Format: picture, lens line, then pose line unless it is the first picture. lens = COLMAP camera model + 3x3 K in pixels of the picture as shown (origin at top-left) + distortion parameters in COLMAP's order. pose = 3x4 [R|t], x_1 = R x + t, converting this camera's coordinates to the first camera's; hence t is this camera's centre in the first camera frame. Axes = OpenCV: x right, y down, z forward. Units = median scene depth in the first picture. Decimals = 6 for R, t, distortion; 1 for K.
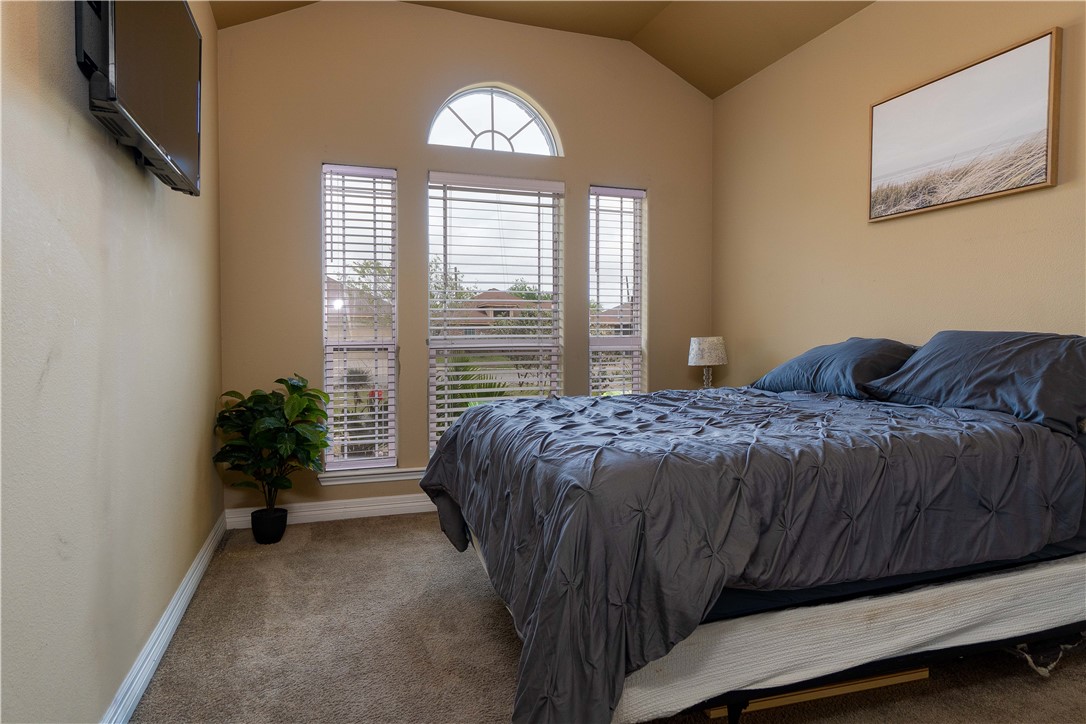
lens RADIAL K [[618.6, 0, 543.0], [0, 618.6, 362.0], [0, 0, 1]] dist [-0.000874, -0.000571]
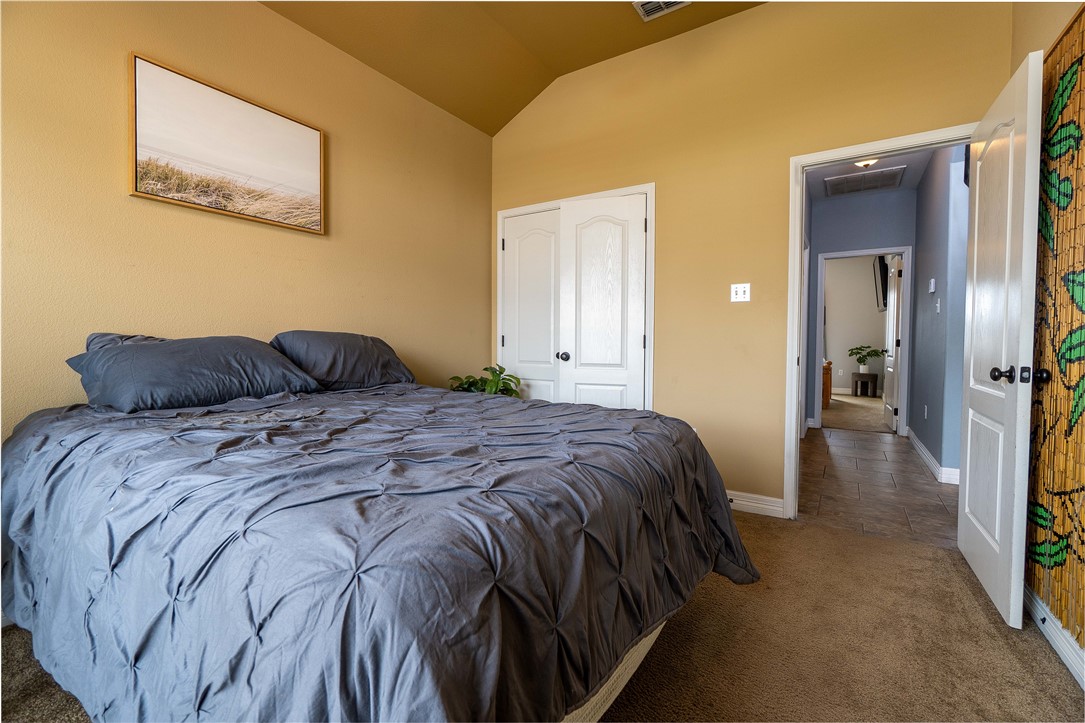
lens RADIAL K [[464.5, 0, 540.7], [0, 464.5, 353.3], [0, 0, 1]] dist [-0.004630, -0.000081]
pose [[-0.610426, -0.023104, 0.791736, -0.335020], [0.026843, 0.998397, 0.049830, -0.035439], [-0.791618, 0.051670, -0.608827, 1.089992]]
